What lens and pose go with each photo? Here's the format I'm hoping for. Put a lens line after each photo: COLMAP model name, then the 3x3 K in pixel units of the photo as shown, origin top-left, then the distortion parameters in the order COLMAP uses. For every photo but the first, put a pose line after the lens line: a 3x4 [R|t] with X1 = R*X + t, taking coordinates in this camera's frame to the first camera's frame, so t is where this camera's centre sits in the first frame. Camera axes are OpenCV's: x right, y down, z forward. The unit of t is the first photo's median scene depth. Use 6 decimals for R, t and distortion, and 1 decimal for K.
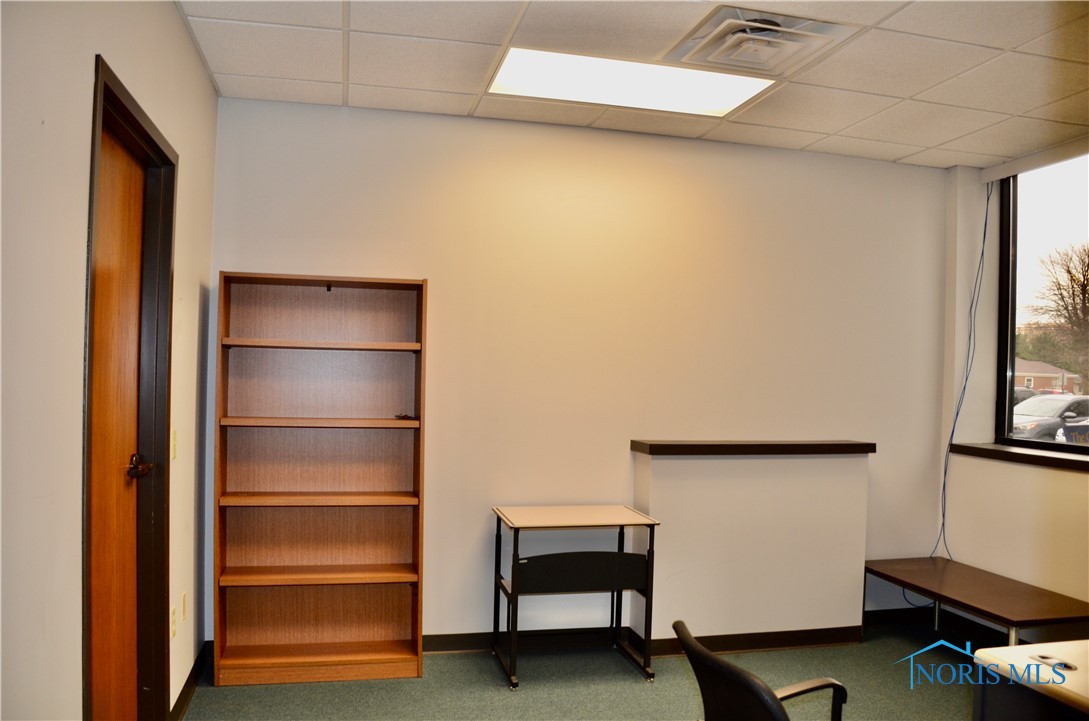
lens RADIAL K [[844.5, 0, 537.8], [0, 844.5, 360.7], [0, 0, 1]] dist [-0.154513, 0.099749]
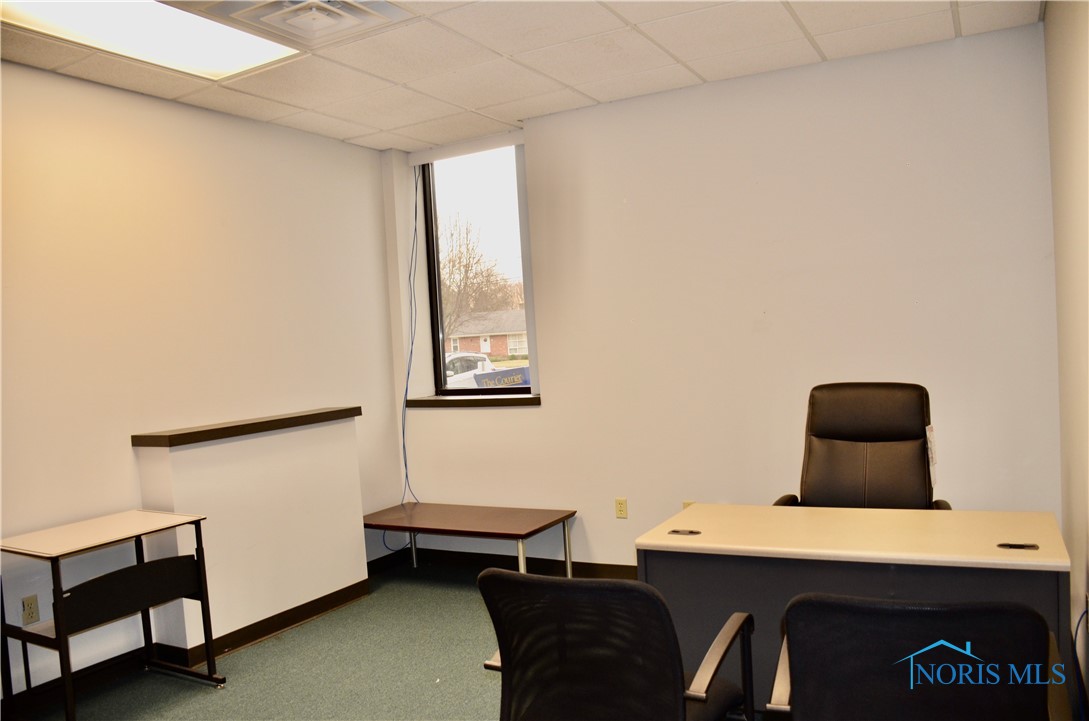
lens RADIAL K [[844.5, 0, 547.1], [0, 844.5, 358.9], [0, 0, 1]] dist [-0.154513, 0.099749]
pose [[0.665971, -0.085437, 0.741069, -0.226722], [0.068891, 0.996218, 0.052943, -0.001335], [-0.742789, 0.015795, 0.669339, 0.098206]]
